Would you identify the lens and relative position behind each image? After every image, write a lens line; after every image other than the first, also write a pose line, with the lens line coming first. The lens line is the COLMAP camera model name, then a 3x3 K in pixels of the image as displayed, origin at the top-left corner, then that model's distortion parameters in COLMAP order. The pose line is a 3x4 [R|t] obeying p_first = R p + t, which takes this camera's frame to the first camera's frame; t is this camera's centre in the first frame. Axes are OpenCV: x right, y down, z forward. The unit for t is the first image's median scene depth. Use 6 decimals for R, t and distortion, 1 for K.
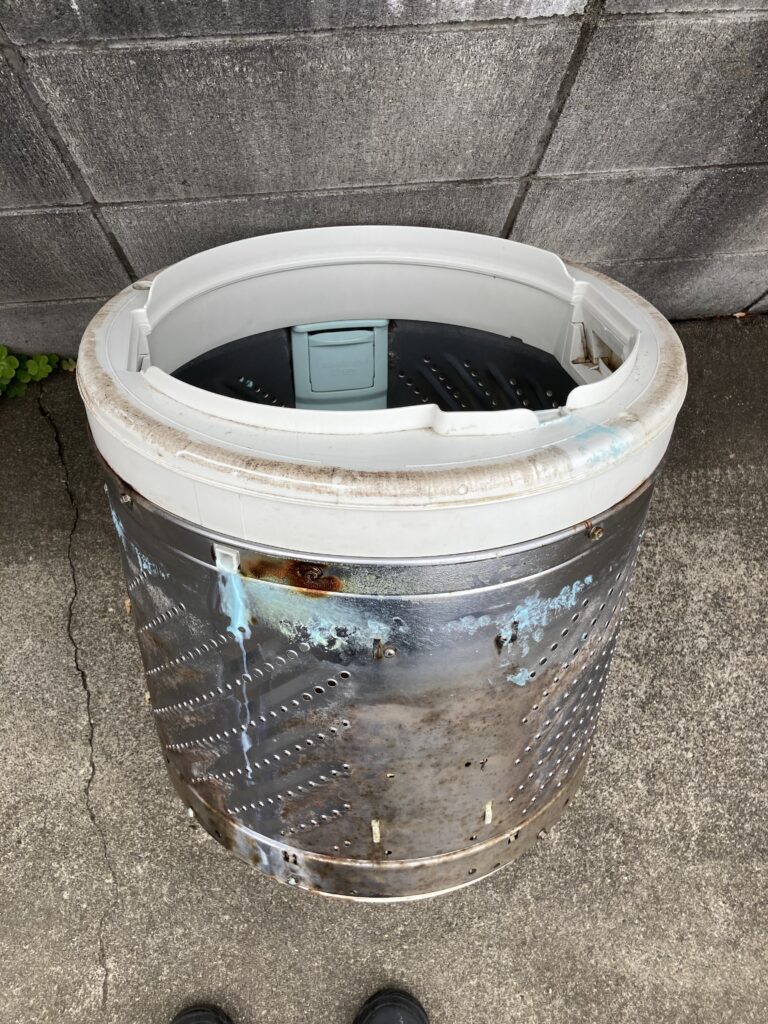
lens RADIAL K [[843.2, 0, 384.0], [0, 843.2, 512.0], [0, 0, 1]] dist [0.001242, 0.016402]
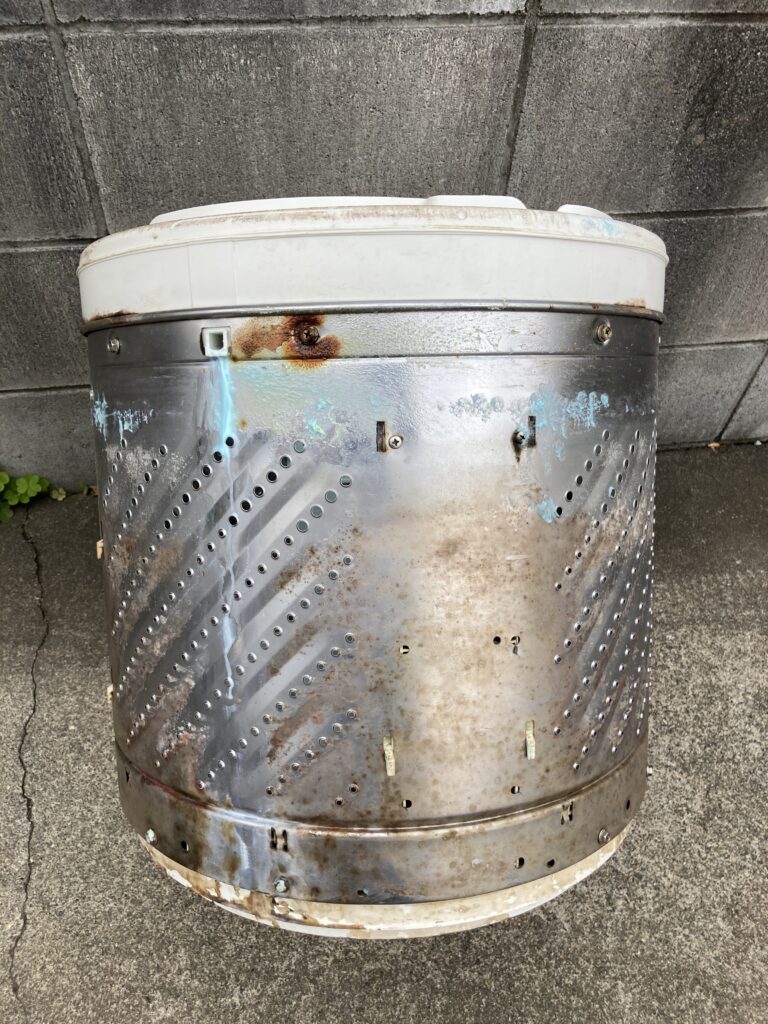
lens RADIAL K [[843.2, 0, 384.0], [0, 843.2, 512.0], [0, 0, 1]] dist [0.001242, 0.016402]
pose [[0.998929, -0.039337, 0.024381, -0.015939], [0.046123, 0.889543, -0.454517, 0.338567], [-0.003808, 0.455155, 0.890404, 0.128014]]
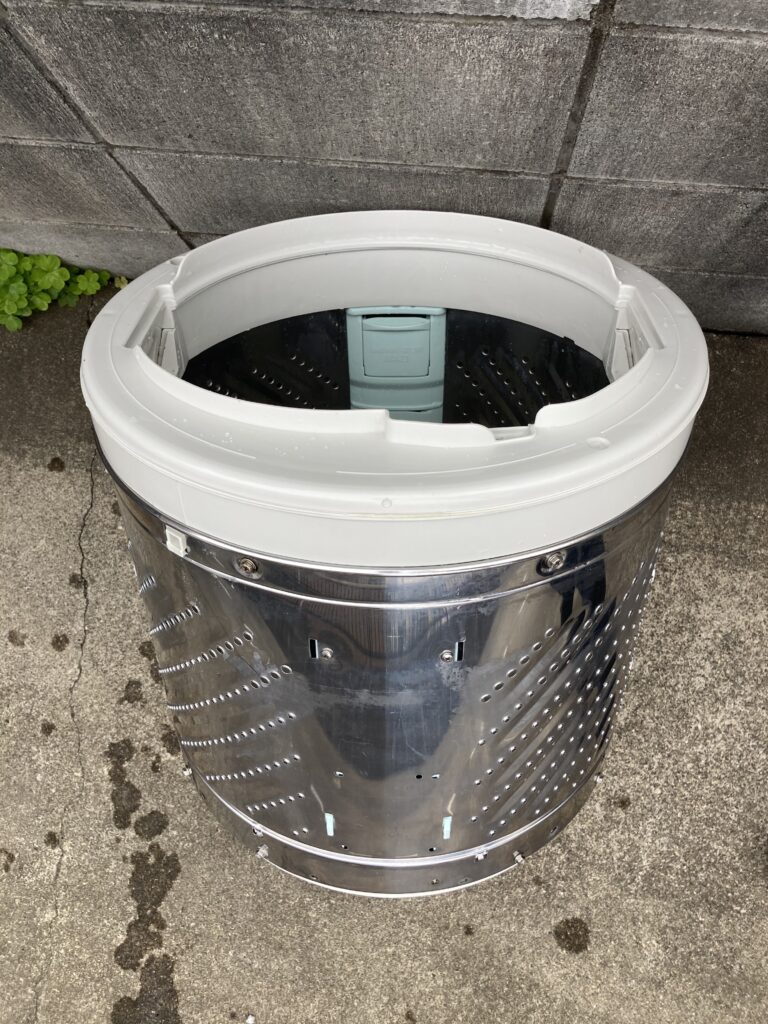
lens RADIAL K [[843.2, 0, 384.0], [0, 843.2, 512.0], [0, 0, 1]] dist [0.001242, 0.016402]
pose [[0.971054, 0.193831, -0.139587, 0.137797], [-0.178286, 0.977060, 0.116481, -0.084707], [0.158963, -0.088222, 0.983335, 0.031292]]
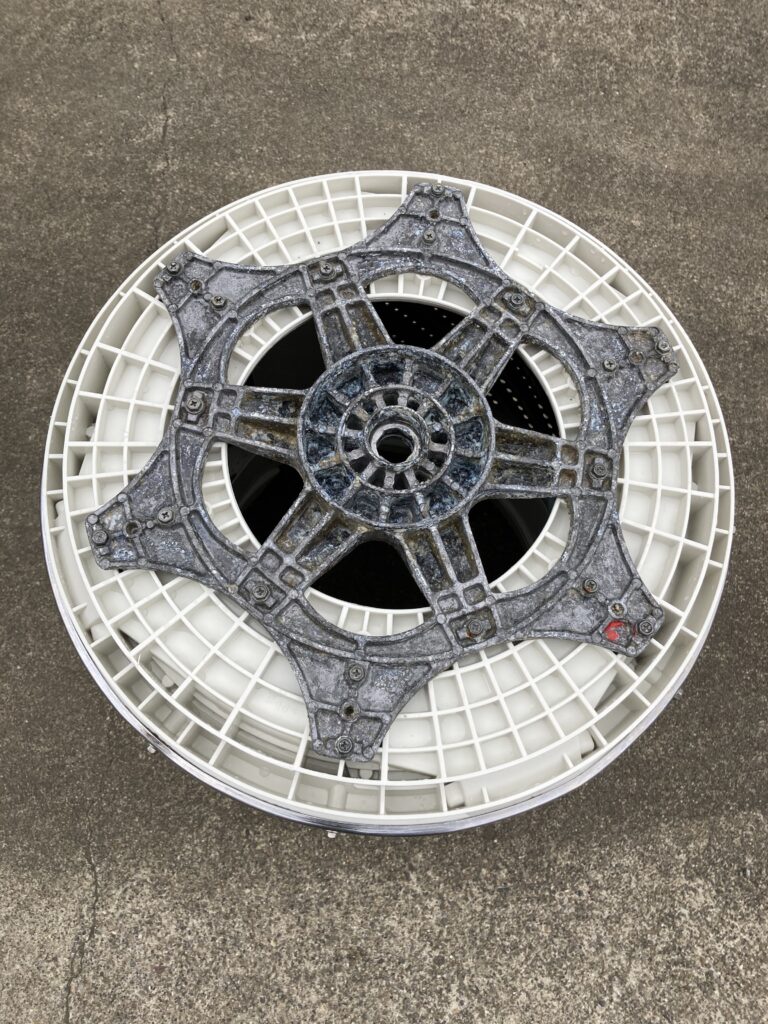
lens RADIAL K [[840.4, 0, 388.7], [0, 840.4, 514.8], [0, 0, 1]] dist [0.009404, 0.005094]
pose [[0.999030, 0.031348, -0.030935, 0.029902], [-0.035757, 0.987393, -0.154194, 1.213485], [0.025712, 0.155150, 0.987556, -0.053260]]
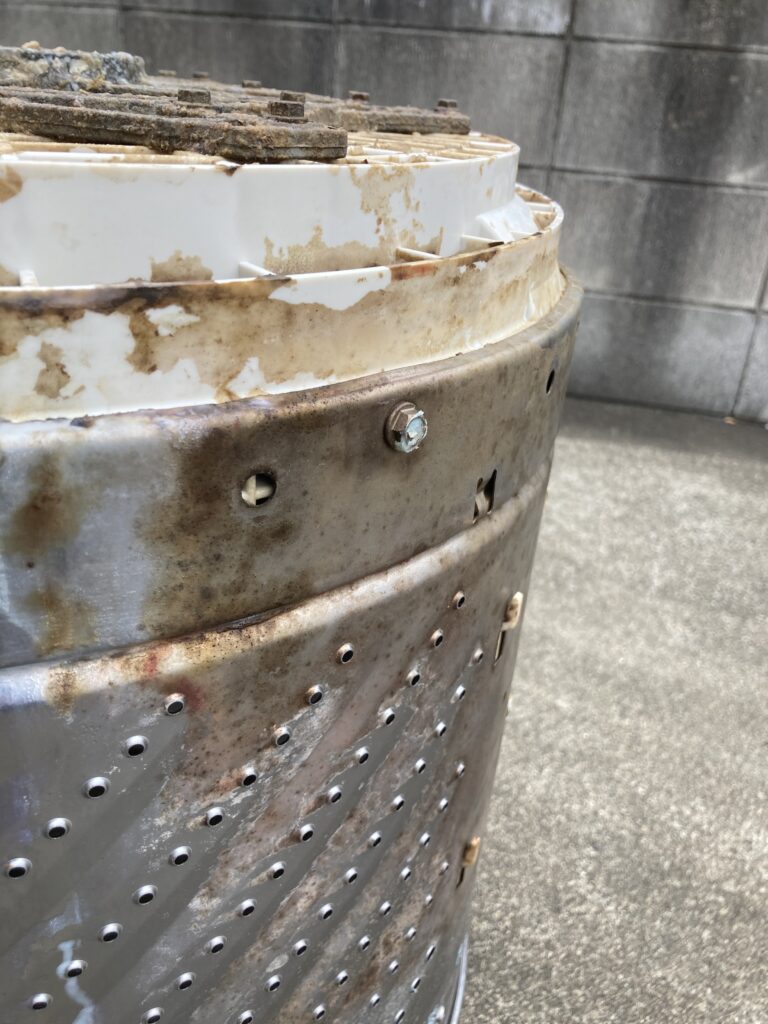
lens RADIAL K [[861.2, 0, 384.0], [0, 861.2, 512.0], [0, 0, 1]] dist [0.004576, 0.013614]
pose [[0.950821, 0.151783, -0.270001, 0.338480], [-0.308613, 0.538540, -0.784049, 1.215365], [0.026401, 0.828816, 0.558898, 0.408299]]
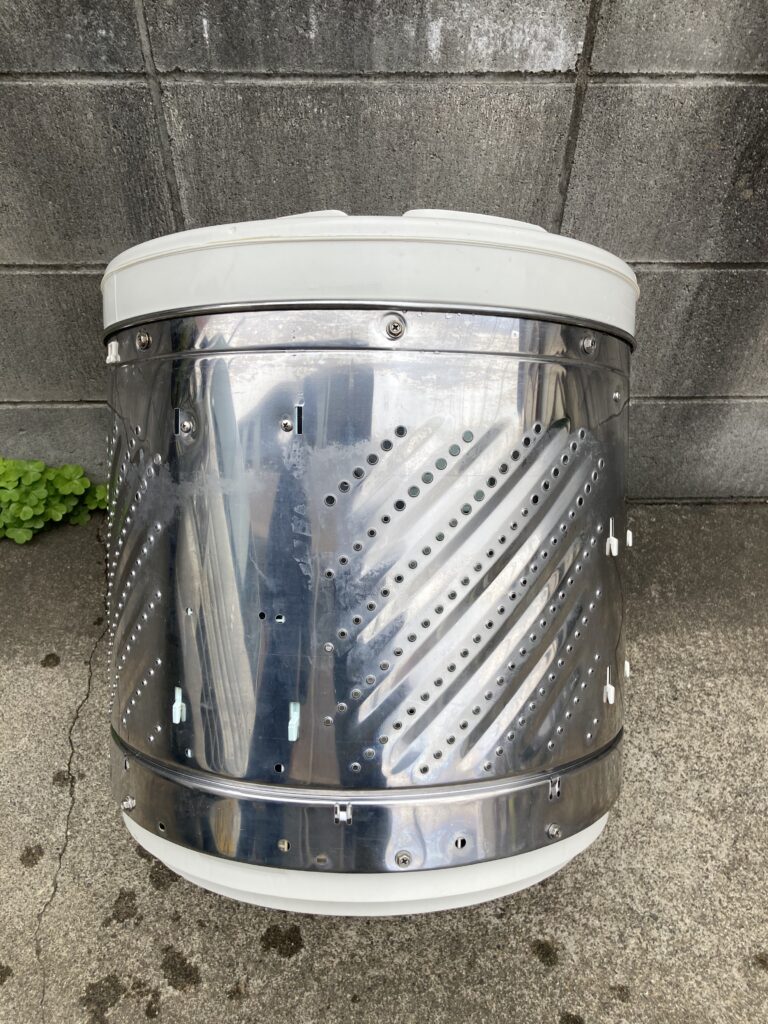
lens RADIAL K [[847.1, 0, 390.7], [0, 847.1, 513.6], [0, 0, 1]] dist [-0.038660, 0.093206]
pose [[0.996763, 0.030093, -0.074550, 0.035494], [-0.064458, 0.853329, -0.517374, 0.398505], [0.048046, 0.520504, 0.852506, 0.114739]]
